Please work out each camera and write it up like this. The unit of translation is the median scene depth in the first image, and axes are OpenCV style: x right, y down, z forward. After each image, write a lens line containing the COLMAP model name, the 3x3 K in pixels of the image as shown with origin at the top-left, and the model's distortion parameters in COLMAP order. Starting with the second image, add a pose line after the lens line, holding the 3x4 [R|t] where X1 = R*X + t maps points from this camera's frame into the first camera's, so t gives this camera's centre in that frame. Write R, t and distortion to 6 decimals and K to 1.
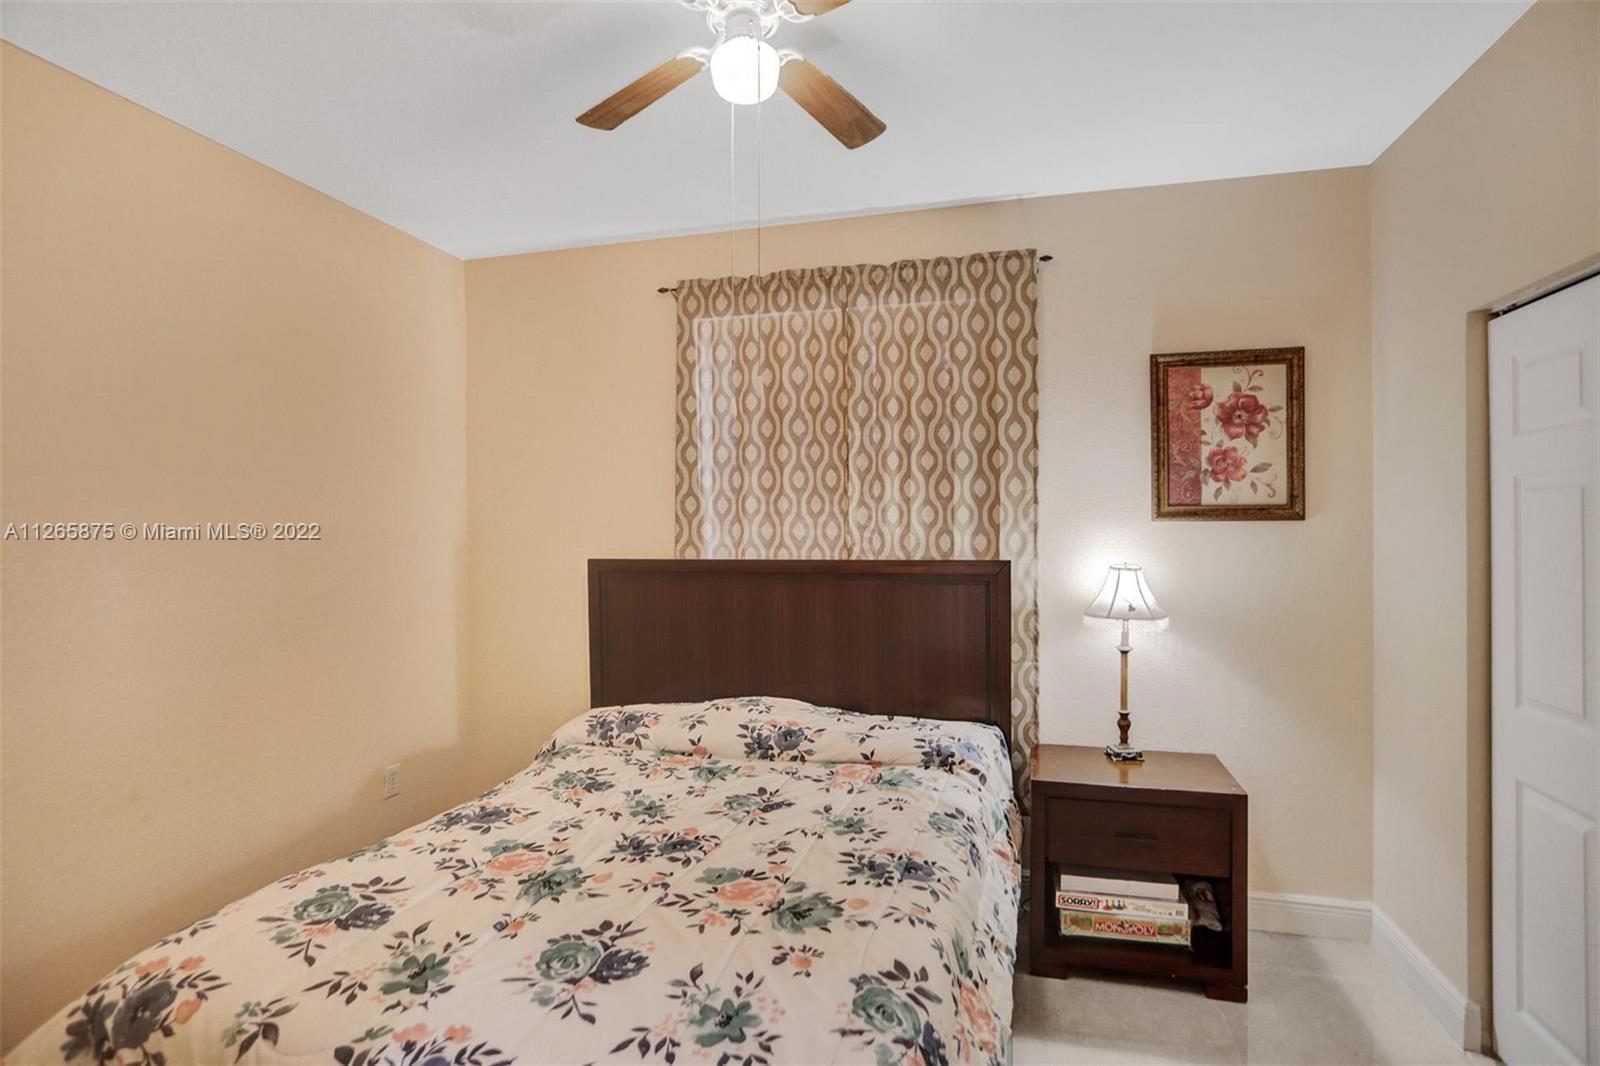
lens RADIAL K [[825.5, 0, 789.7], [0, 825.5, 522.5], [0, 0, 1]] dist [-0.065813, 0.037707]
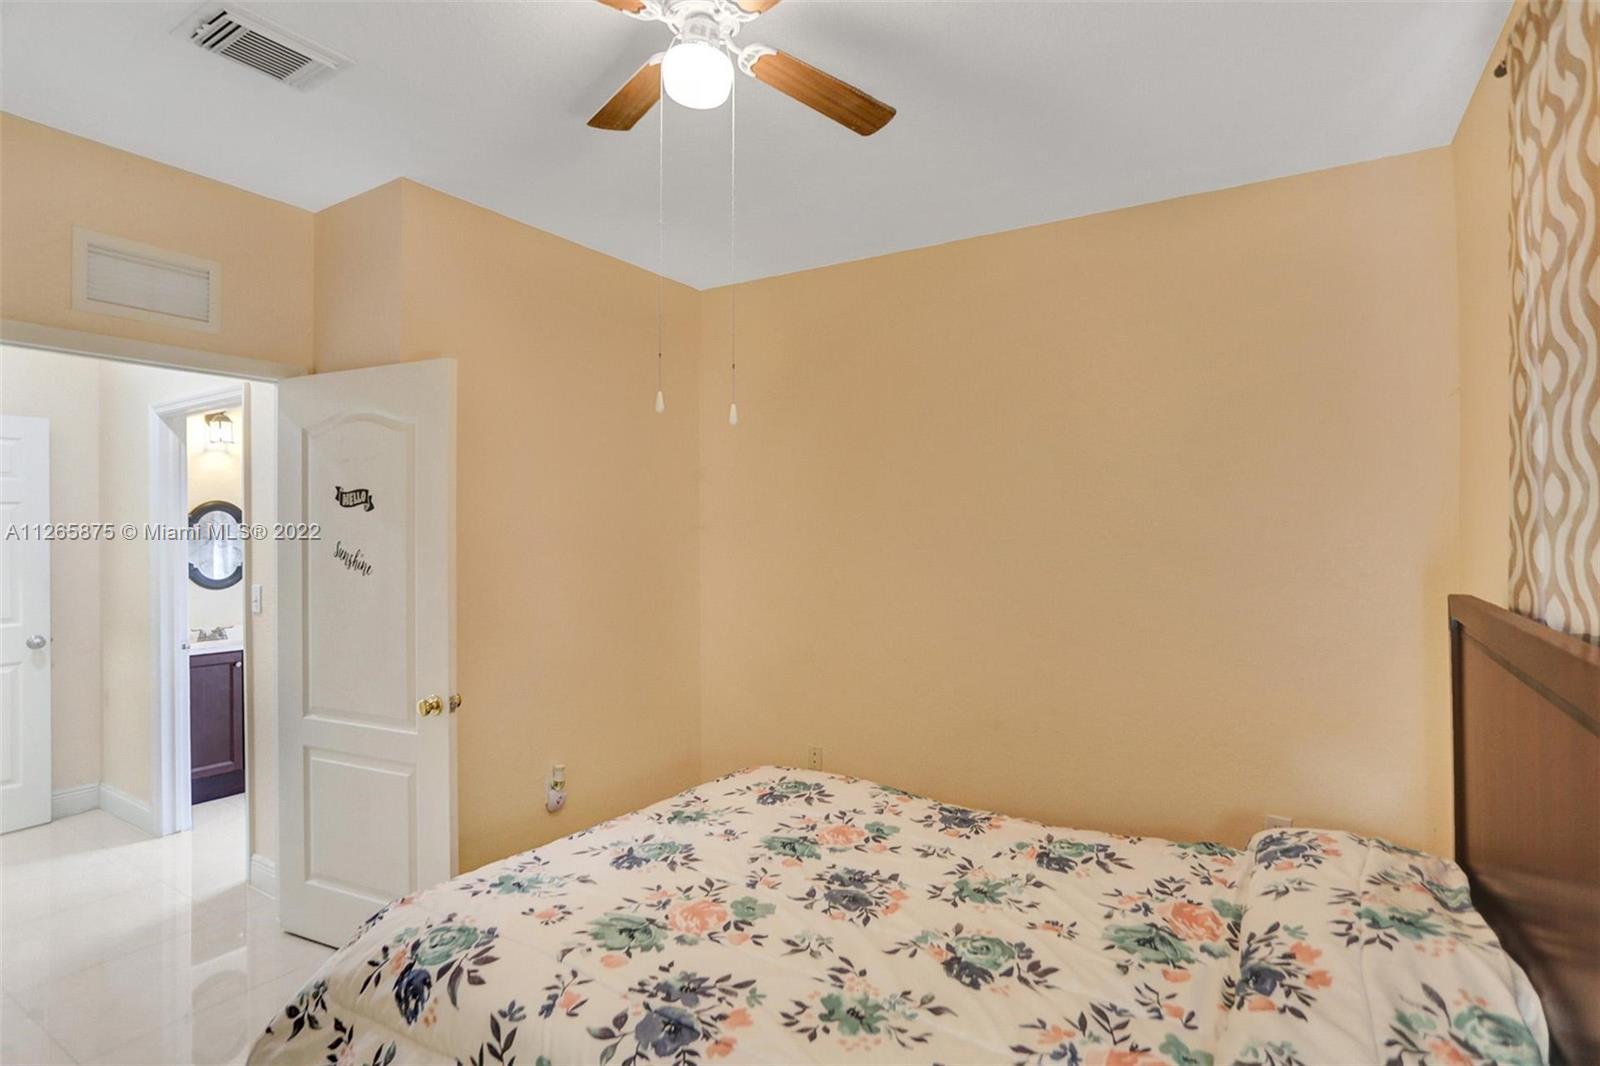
lens RADIAL K [[825.5, 0, 789.7], [0, 825.5, 522.5], [0, 0, 1]] dist [-0.065813, 0.037707]
pose [[-0.301595, 0.001045, -0.953436, 0.809133], [0.003981, 0.999992, -0.000164, -0.013767], [0.953428, -0.003845, -0.301597, 1.344140]]
